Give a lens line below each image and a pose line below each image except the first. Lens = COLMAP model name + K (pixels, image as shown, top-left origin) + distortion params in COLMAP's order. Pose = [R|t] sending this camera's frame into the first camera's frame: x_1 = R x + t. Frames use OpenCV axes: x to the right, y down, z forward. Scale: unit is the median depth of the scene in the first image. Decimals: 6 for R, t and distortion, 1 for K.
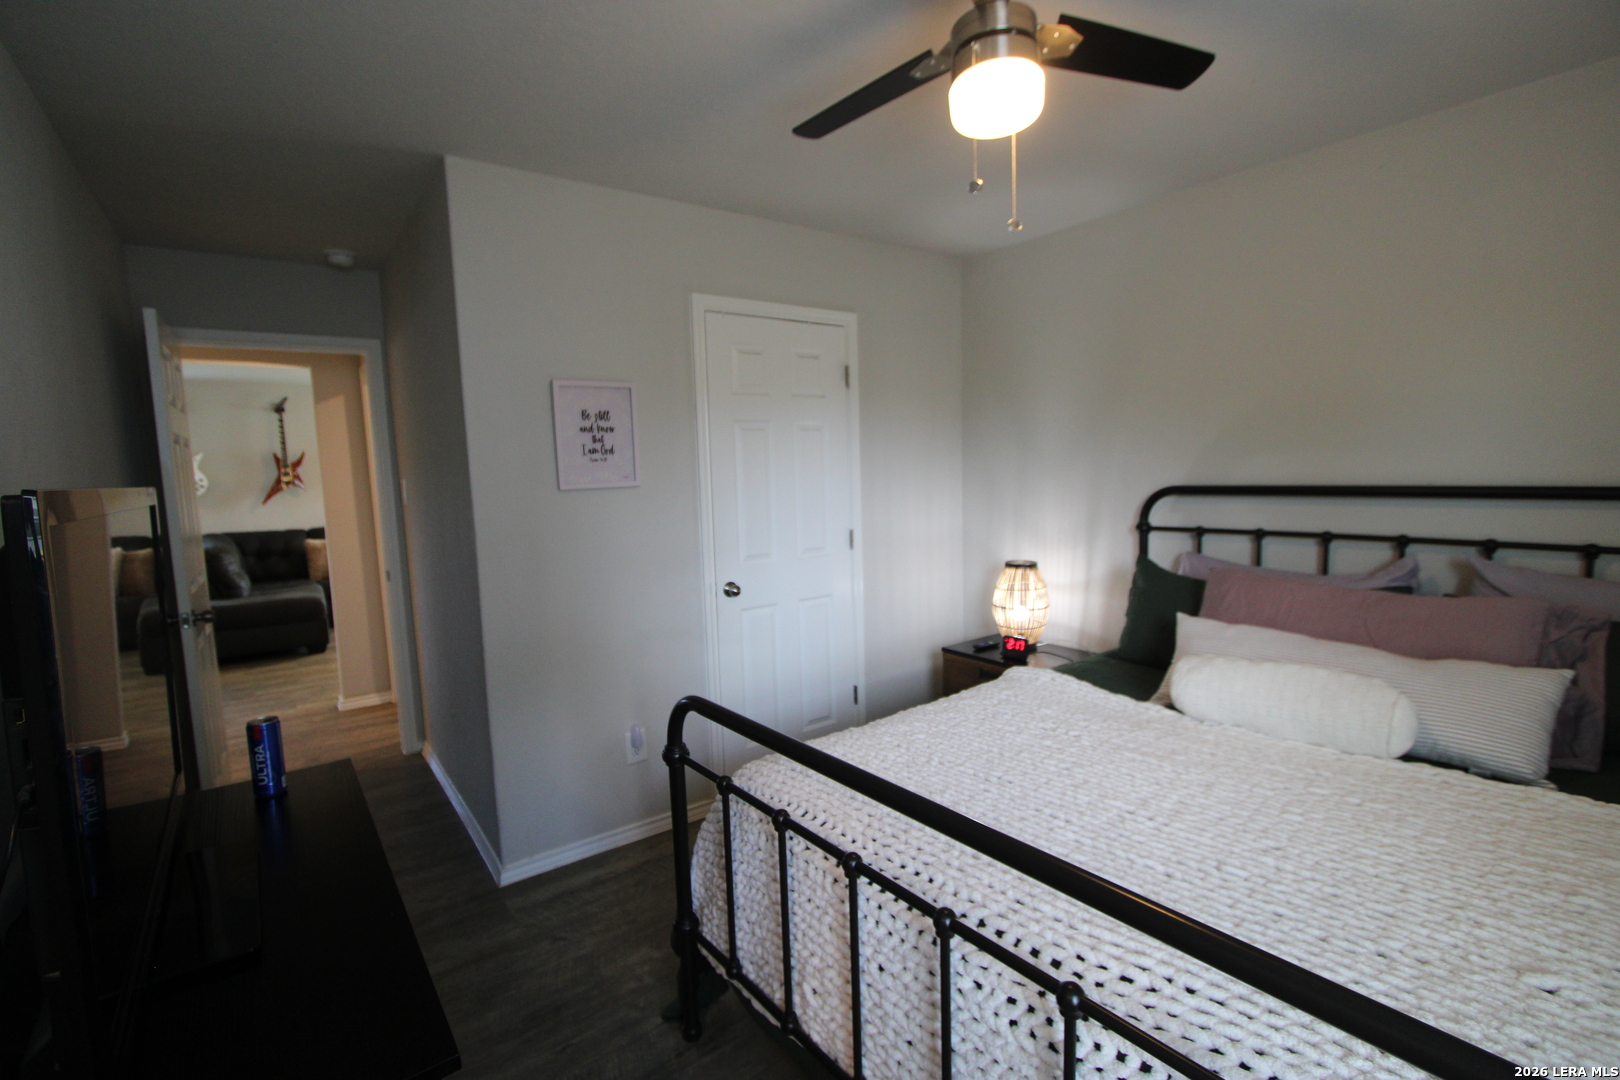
lens RADIAL K [[750.1, 0, 812.7], [0, 750.1, 540.5], [0, 0, 1]] dist [-0.015727, -0.001144]
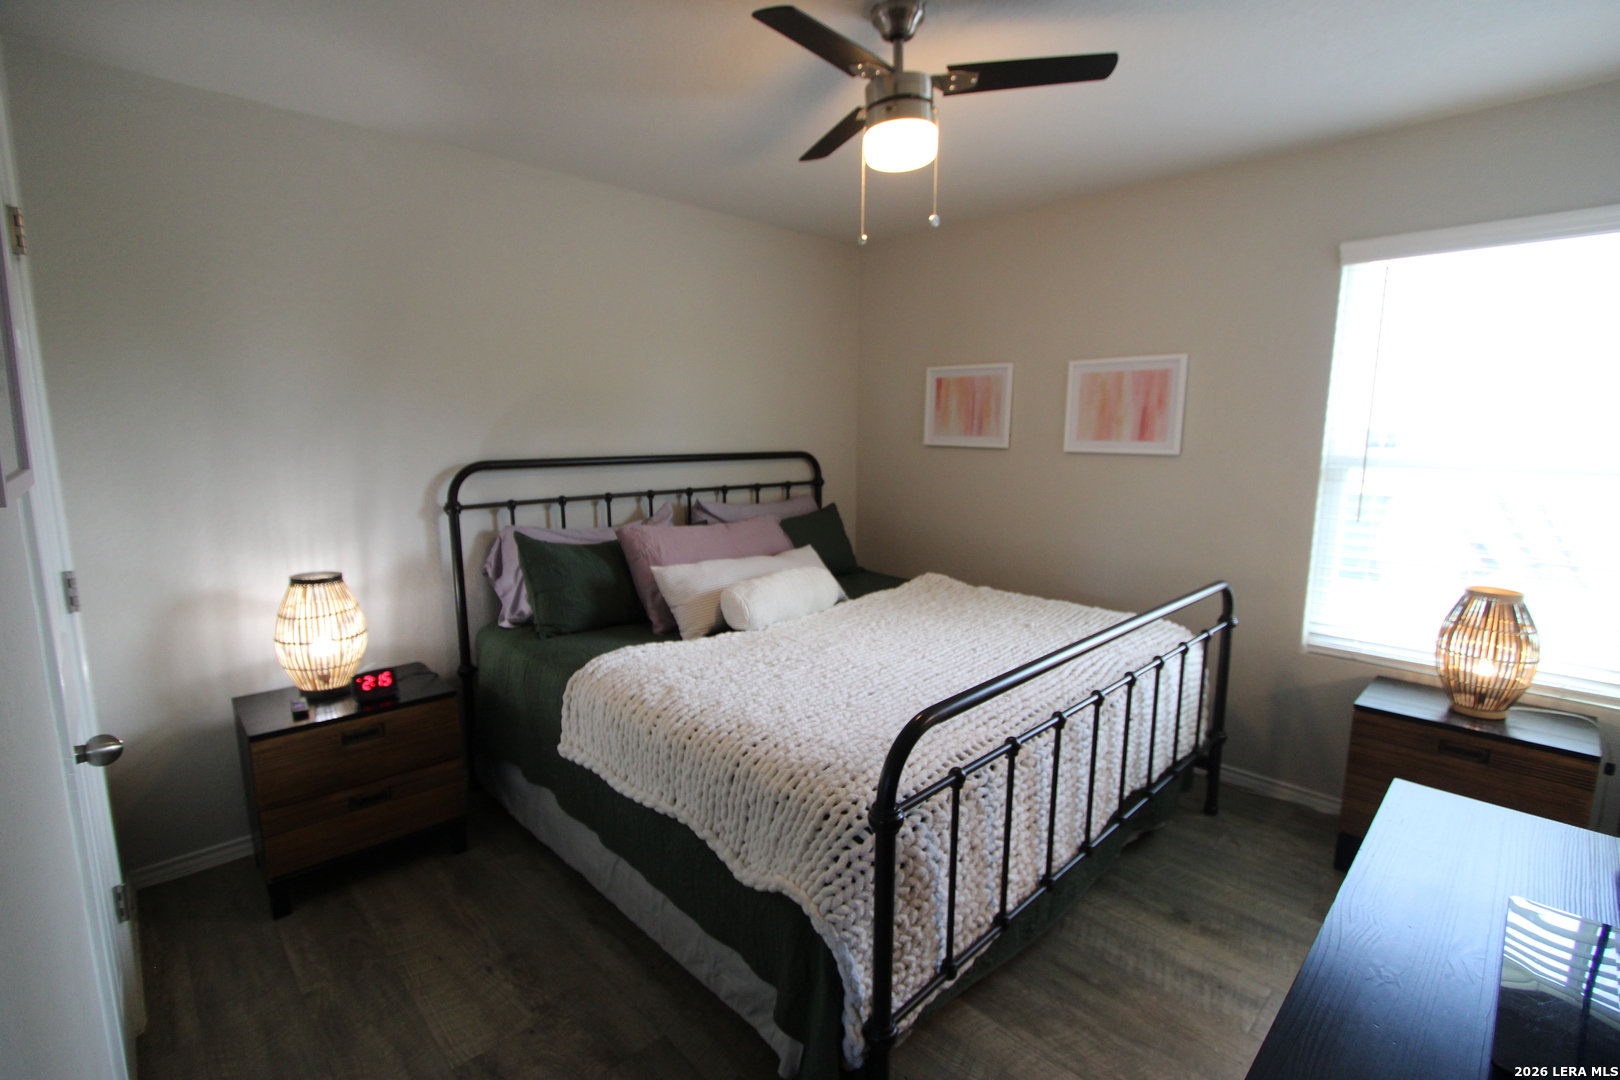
lens RADIAL K [[750.1, 0, 815.6], [0, 750.1, 539.2], [0, 0, 1]] dist [-0.015727, -0.001144]
pose [[-0.133950, -0.116673, 0.984096, -0.541719], [0.098390, 0.986573, 0.130359, -0.056920], [-0.986092, 0.114286, -0.120672, 0.700660]]
